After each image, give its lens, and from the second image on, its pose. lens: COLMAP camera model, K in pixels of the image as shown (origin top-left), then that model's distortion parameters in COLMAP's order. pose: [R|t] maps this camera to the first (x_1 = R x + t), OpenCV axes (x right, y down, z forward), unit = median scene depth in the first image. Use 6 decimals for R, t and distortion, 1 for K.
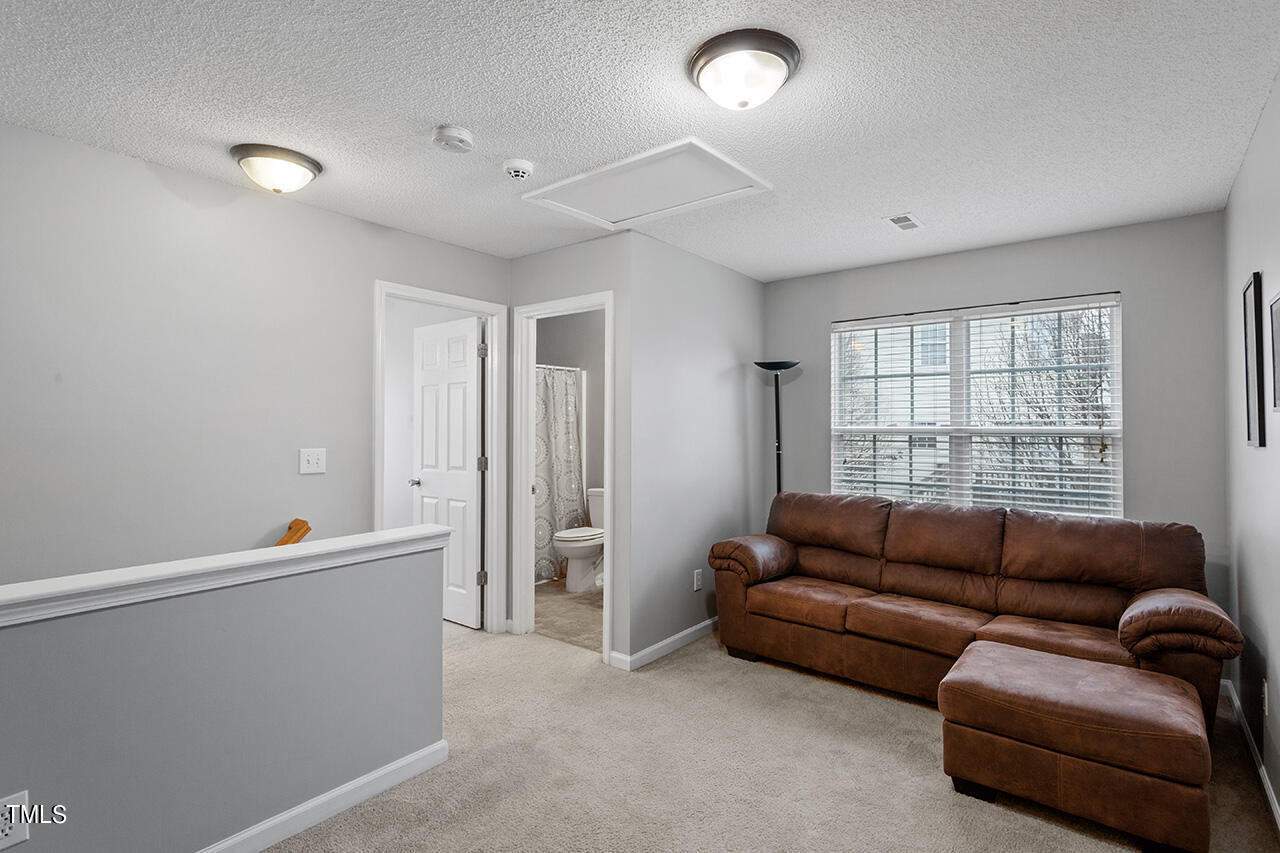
lens RADIAL K [[619.4, 0, 646.1], [0, 619.4, 413.7], [0, 0, 1]] dist [0.002271, 0.002136]
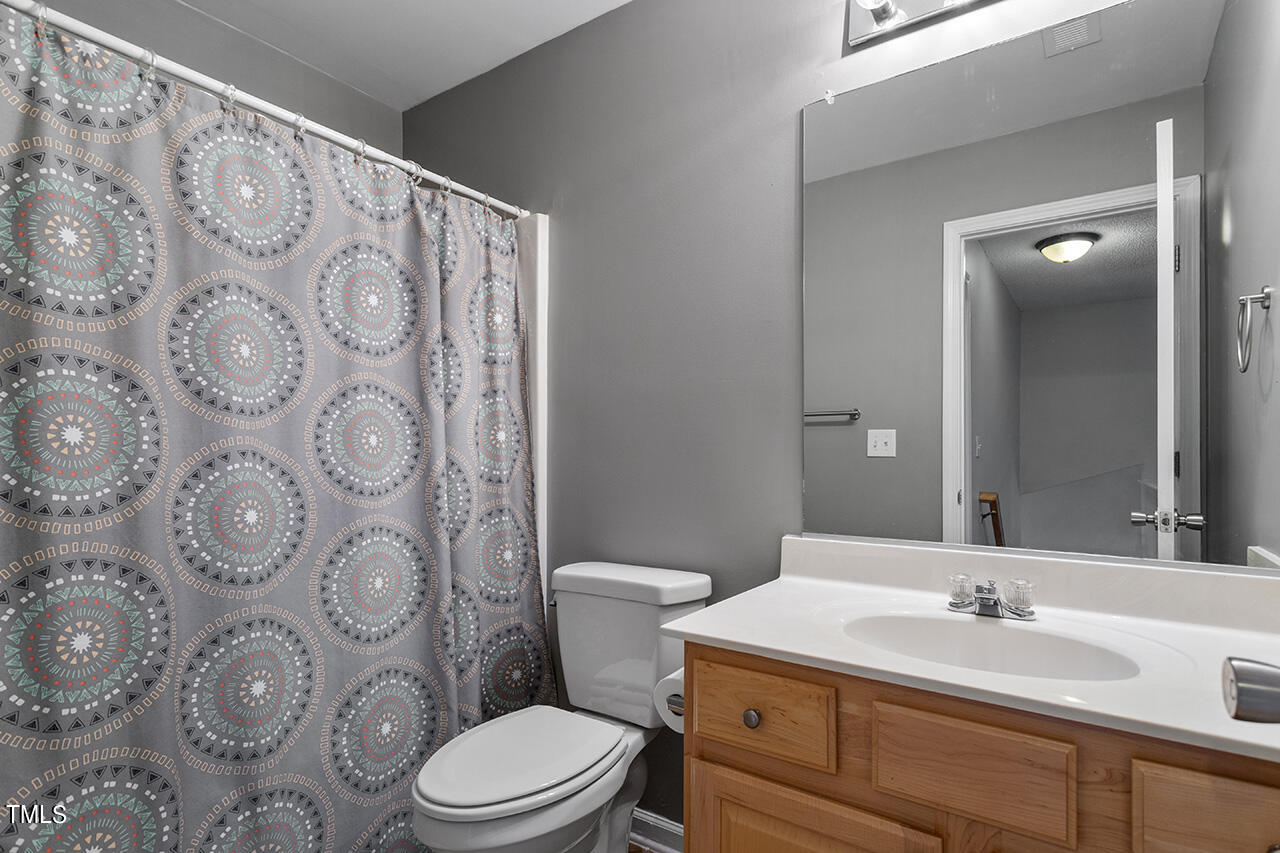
lens RADIAL K [[619.4, 0, 646.4], [0, 619.4, 444.1], [0, 0, 1]] dist [0.002271, 0.002136]
pose [[0.998407, 0.001946, 0.056396, -0.100084], [-0.002686, 0.999911, 0.013052, 0.085150], [-0.056366, -0.013182, 0.998323, 1.057305]]
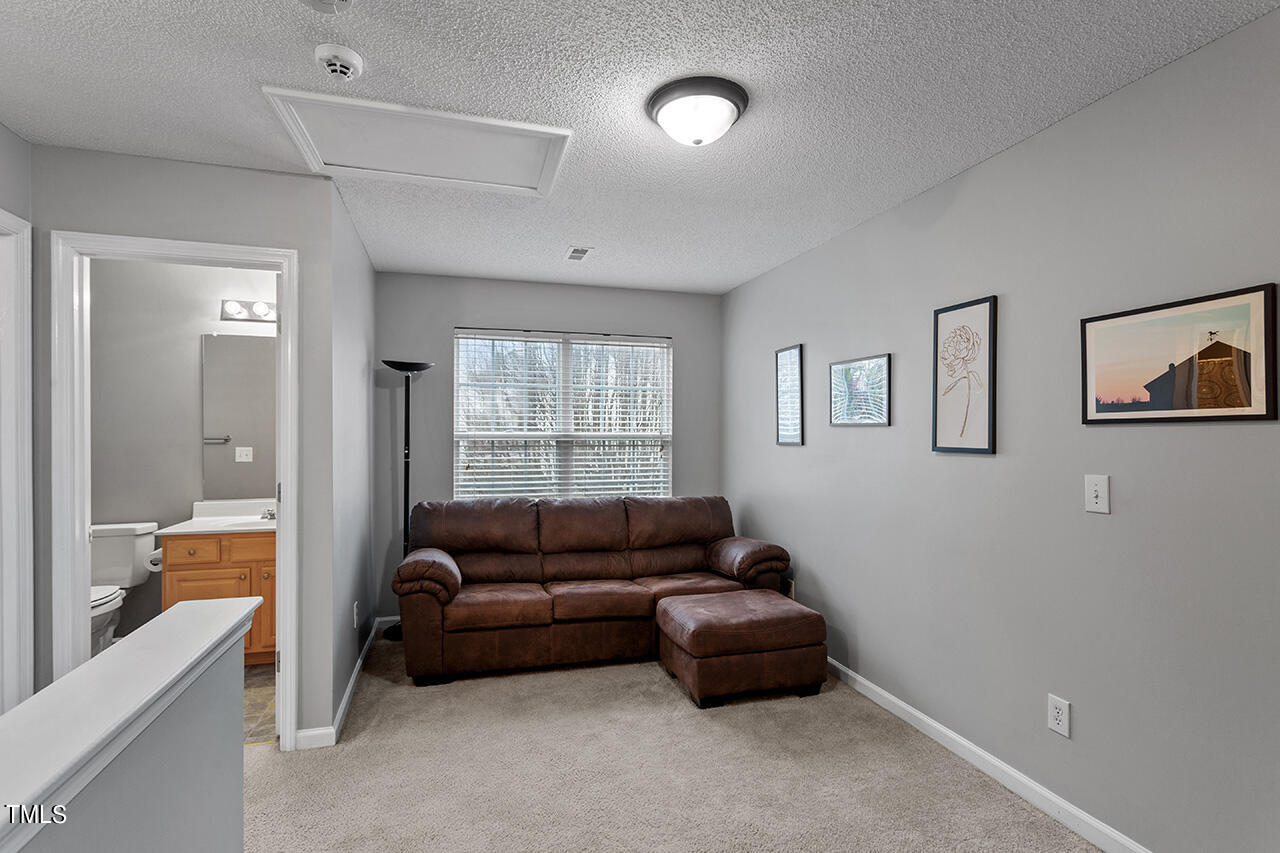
lens RADIAL K [[619.4, 0, 628.3], [0, 619.4, 434.0], [0, 0, 1]] dist [0.002271, 0.002136]
pose [[0.581926, -0.003240, 0.813235, -0.420827], [-0.018972, 0.999666, 0.017558, 0.000601], [-0.813021, -0.025646, 0.581670, 0.234709]]
